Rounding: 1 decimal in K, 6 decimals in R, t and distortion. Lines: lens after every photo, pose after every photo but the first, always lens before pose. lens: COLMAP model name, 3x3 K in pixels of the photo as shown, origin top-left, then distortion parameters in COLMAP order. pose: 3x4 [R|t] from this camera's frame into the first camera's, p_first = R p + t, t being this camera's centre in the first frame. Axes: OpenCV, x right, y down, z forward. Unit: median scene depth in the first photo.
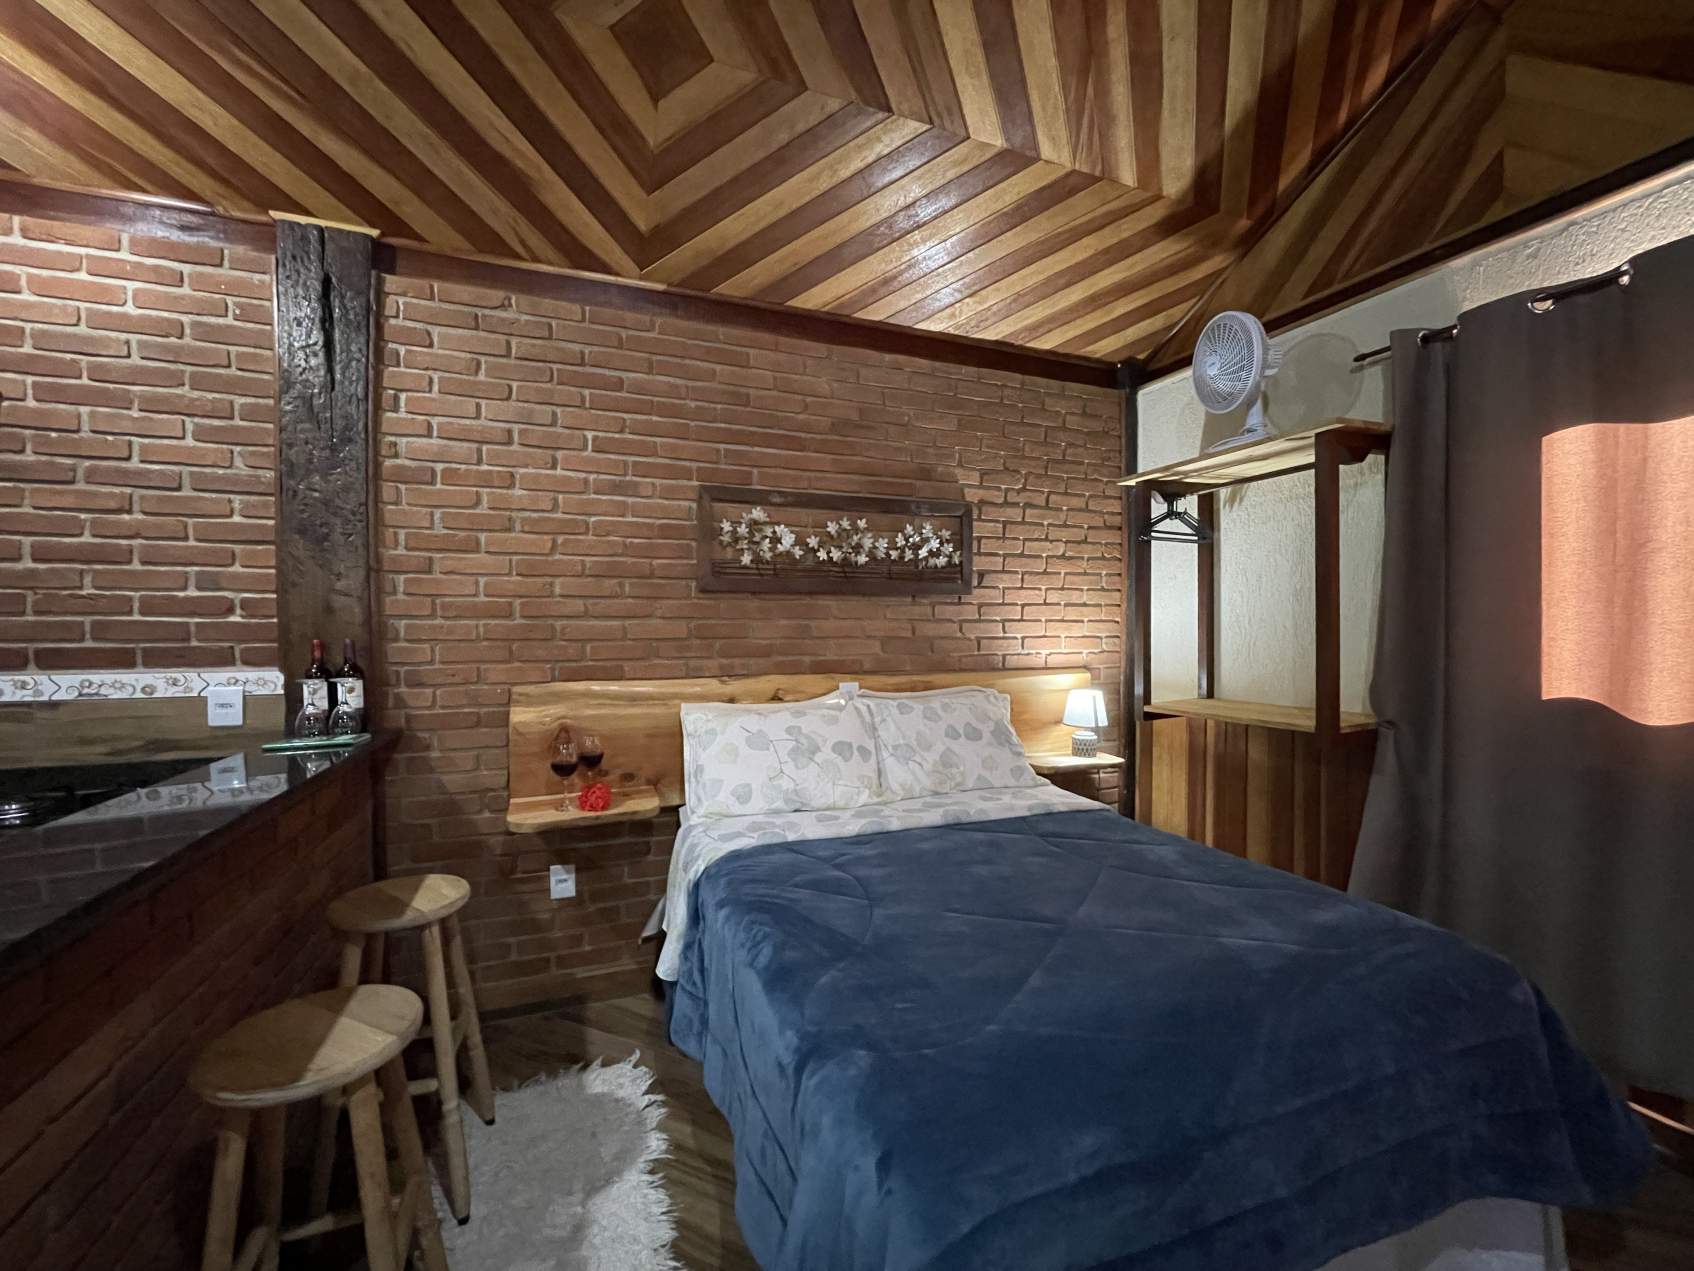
lens RADIAL K [[686.6, 0, 842.0], [0, 686.6, 632.9], [0, 0, 1]] dist [-0.007817, 0.001368]
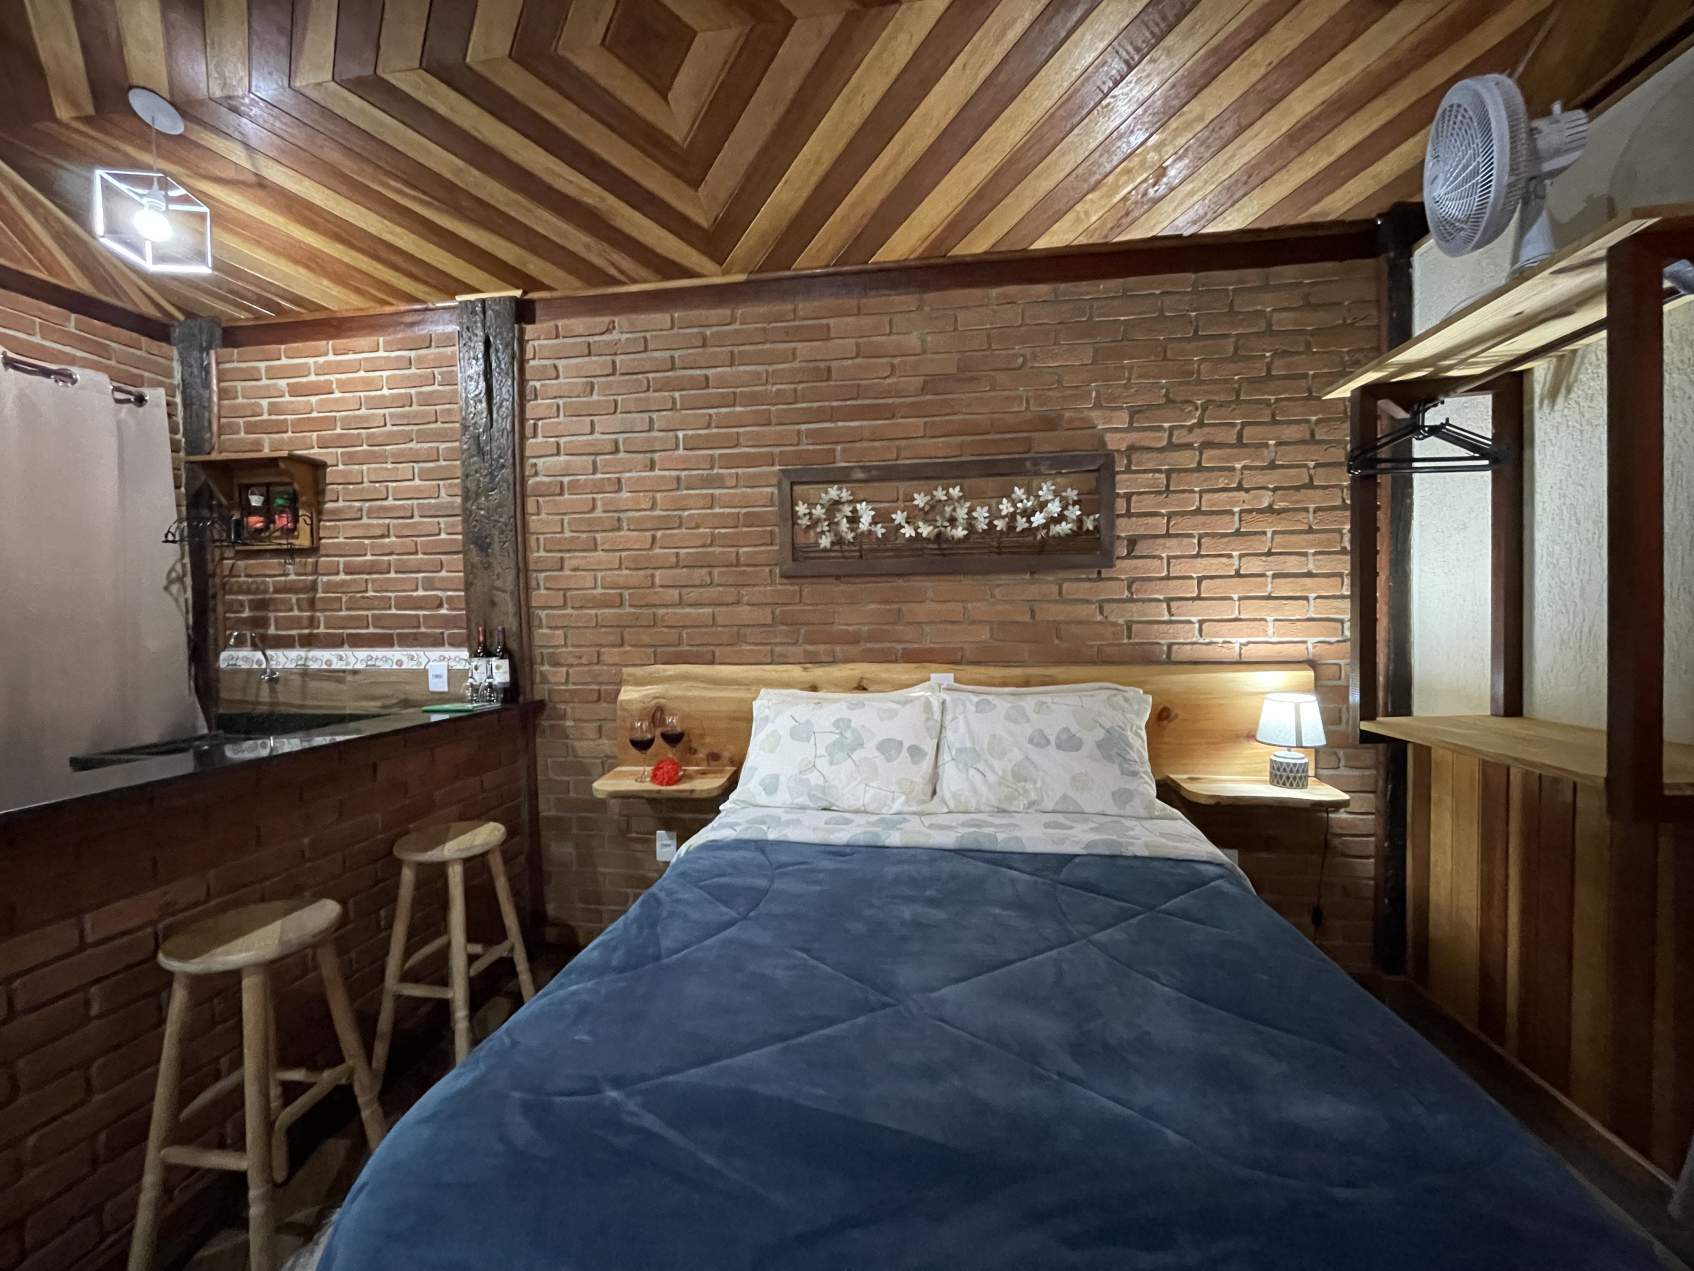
lens RADIAL K [[686.6, 0, 845.5], [0, 686.6, 632.2], [0, 0, 1]] dist [-0.007817, 0.001368]
pose [[0.869766, 0.001365, -0.493463, 0.388837], [0.008535, 0.999805, 0.017810, 0.002483], [0.493391, -0.019703, 0.869584, 0.194091]]
